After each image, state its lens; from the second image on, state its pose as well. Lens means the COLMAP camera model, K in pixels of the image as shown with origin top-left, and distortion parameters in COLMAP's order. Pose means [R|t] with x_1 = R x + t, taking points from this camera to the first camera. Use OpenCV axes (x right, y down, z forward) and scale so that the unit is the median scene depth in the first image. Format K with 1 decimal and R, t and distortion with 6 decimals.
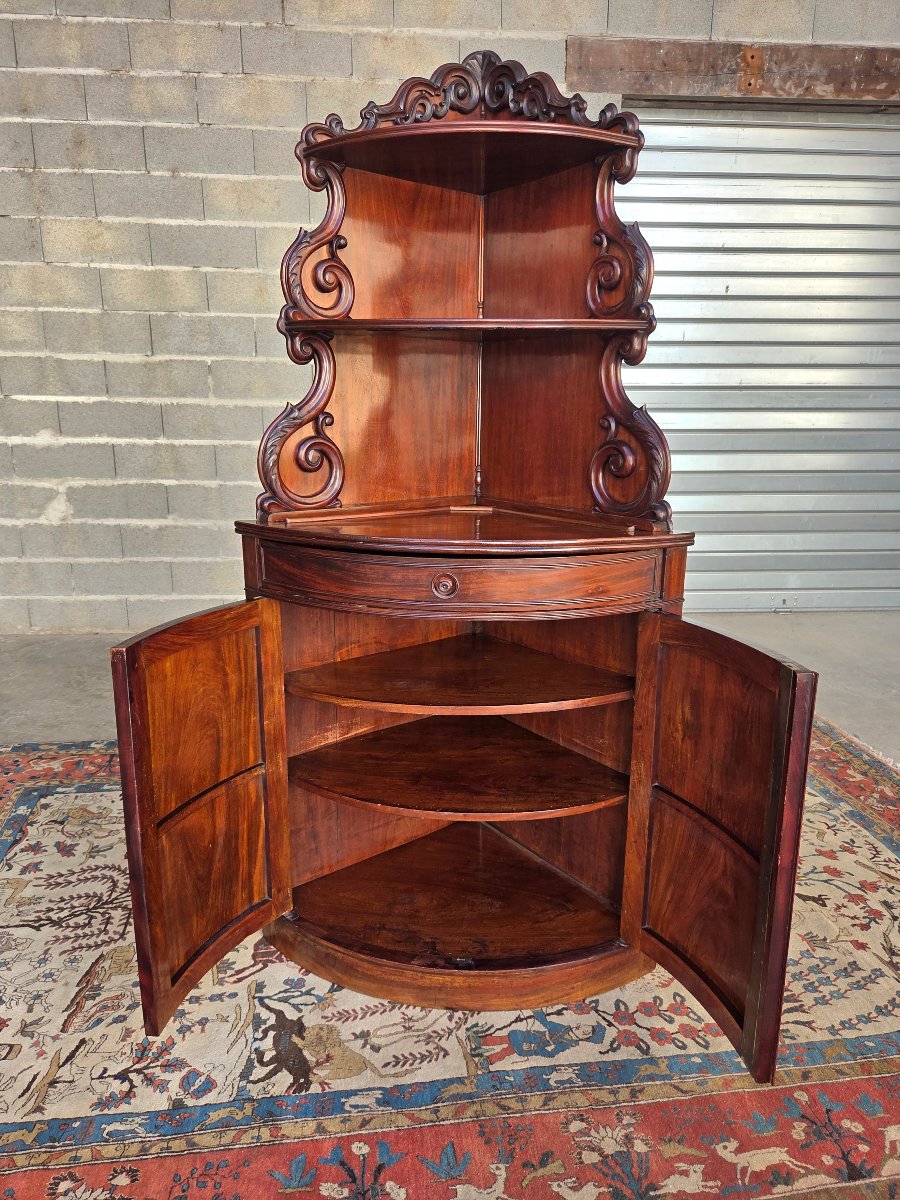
lens RADIAL K [[808.9, 0, 466.3], [0, 808.9, 604.6], [0, 0, 1]] dist [0.060015, -0.047025]
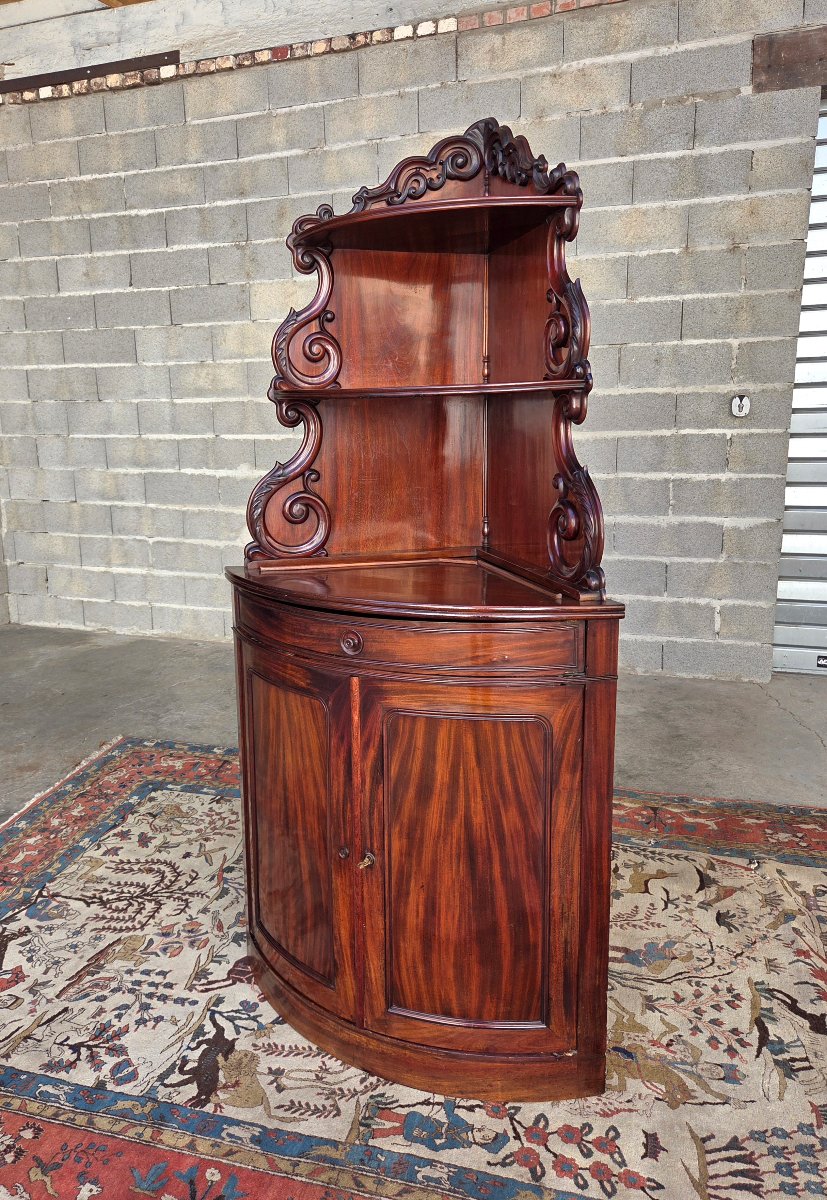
lens RADIAL K [[860.0, 0, 403.0], [0, 860.0, 569.3], [0, 0, 1]] dist [0.062621, -0.051747]
pose [[0.916319, 0.047808, -0.397585, 0.388420], [-0.073944, 0.995975, -0.050657, -0.054163], [0.393563, 0.075817, 0.916166, 0.010431]]
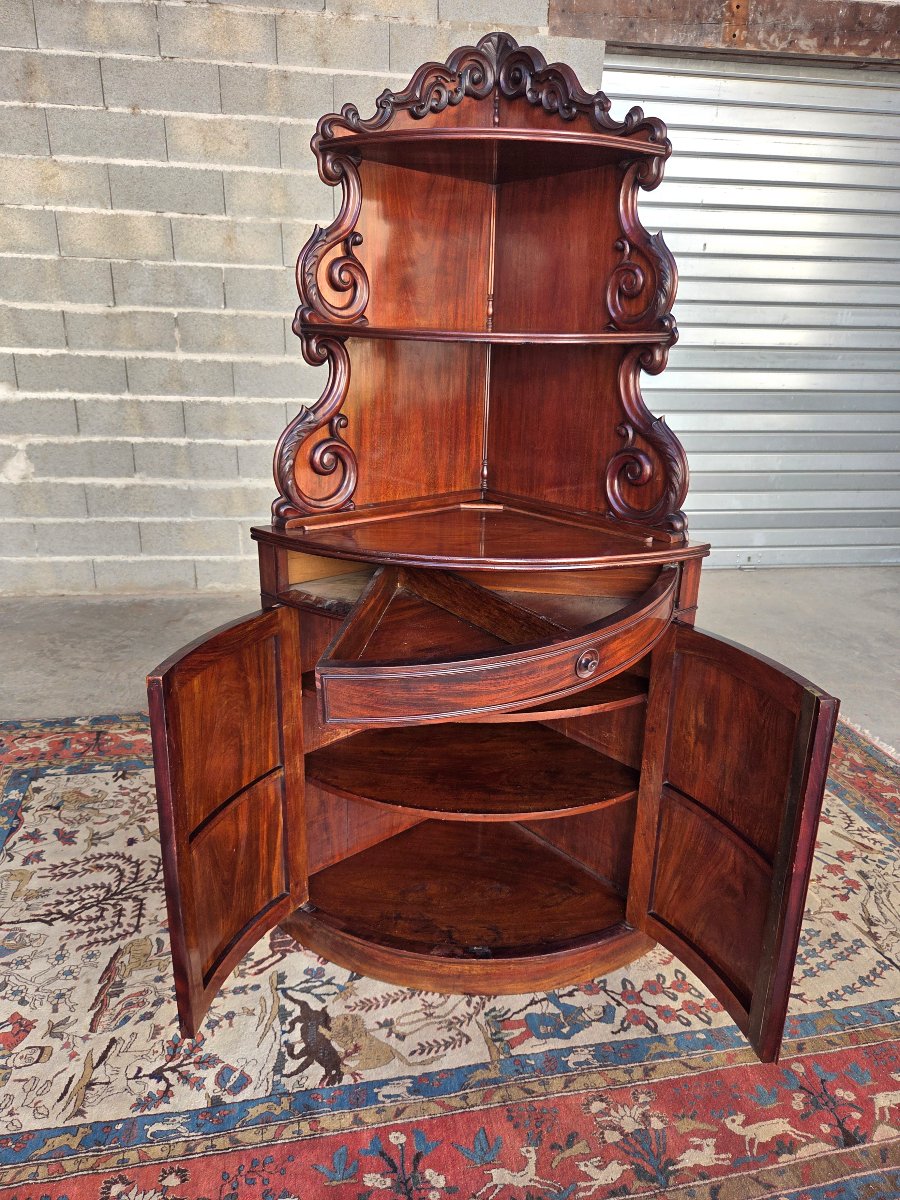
lens RADIAL K [[808.9, 0, 469.8], [0, 808.9, 597.2], [0, 0, 1]] dist [0.060015, -0.047025]
pose [[0.997818, -0.003719, 0.065915, -0.080143], [-0.001221, 0.997203, 0.074737, -0.087254], [-0.066009, -0.074654, 0.995022, -0.005662]]
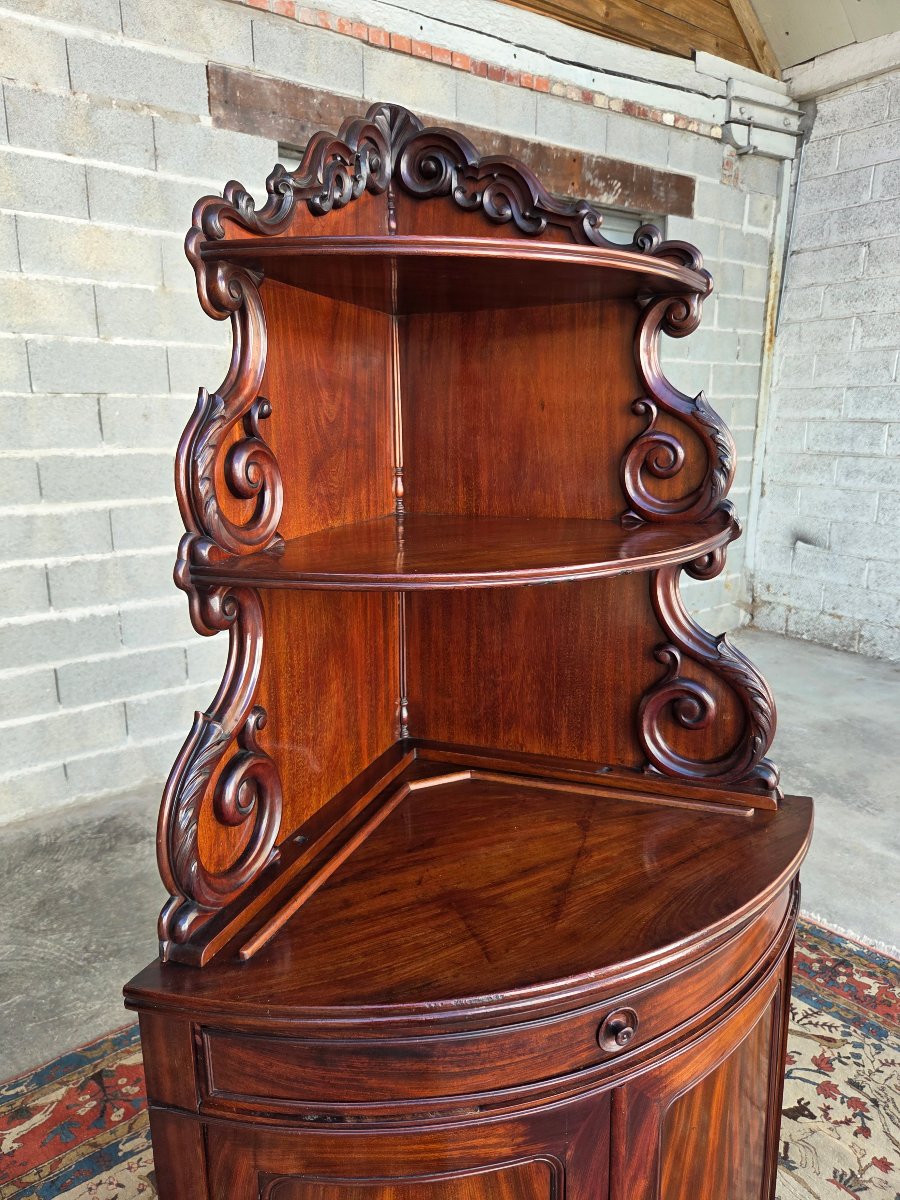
lens RADIAL K [[808.9, 0, 453.7], [0, 808.9, 588.7], [0, 0, 1]] dist [0.060015, -0.047025]
pose [[0.854592, -0.122445, 0.504657, -0.316119], [0.142686, 0.989767, -0.001479, -0.288261], [-0.499312, 0.073272, 0.863319, 0.447368]]
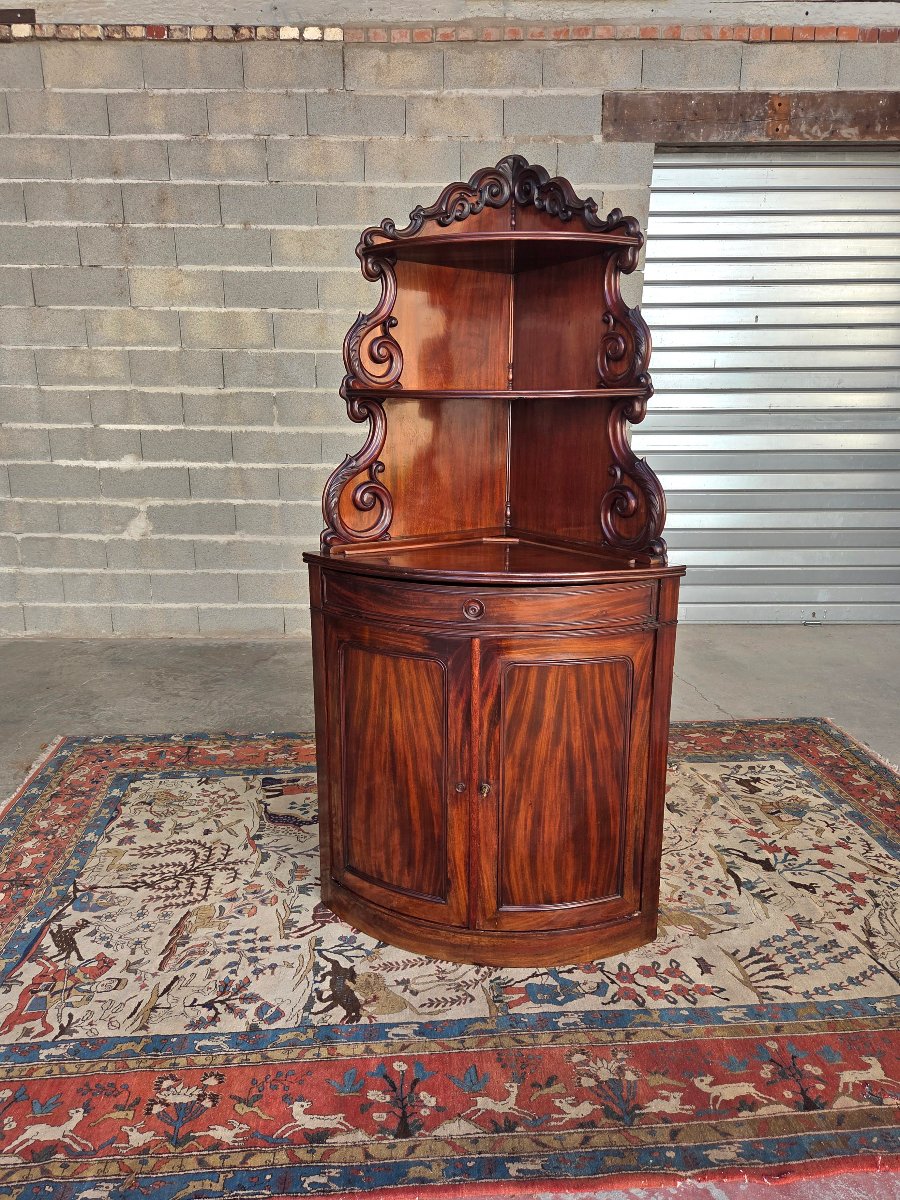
lens RADIAL K [[808.9, 0, 466.1], [0, 808.9, 600.3], [0, 0, 1]] dist [0.060015, -0.047025]
pose [[0.998079, 0.008610, -0.061348, 0.030590], [-0.009246, 0.999906, -0.010089, -0.020193], [0.061256, 0.010637, 0.998065, -0.177908]]
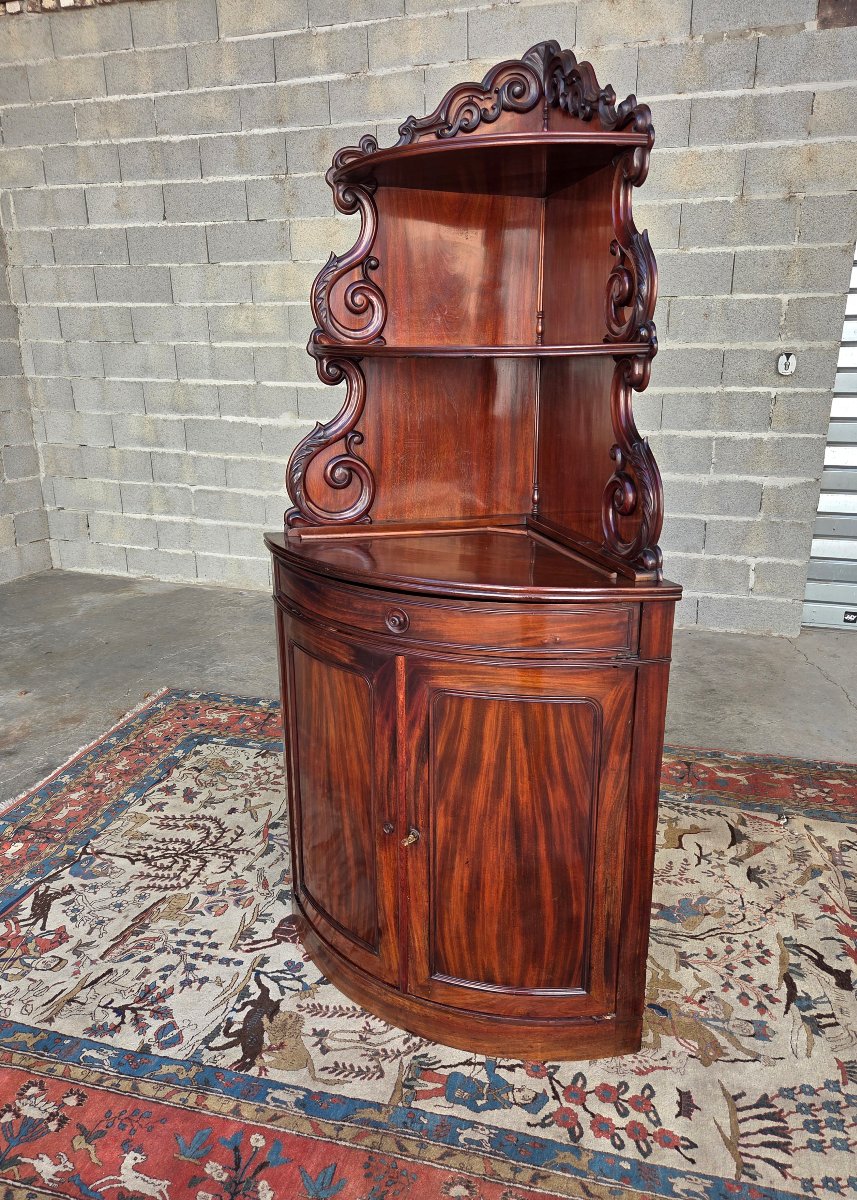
lens RADIAL K [[821.6, 0, 477.5], [0, 821.6, 600.2], [0, 0, 1]] dist [0.068497, -0.055605]
pose [[0.930540, 0.098648, -0.352653, 0.348604], [-0.085795, 0.994958, 0.051935, -0.089487], [0.355998, -0.018072, 0.934312, 0.078415]]
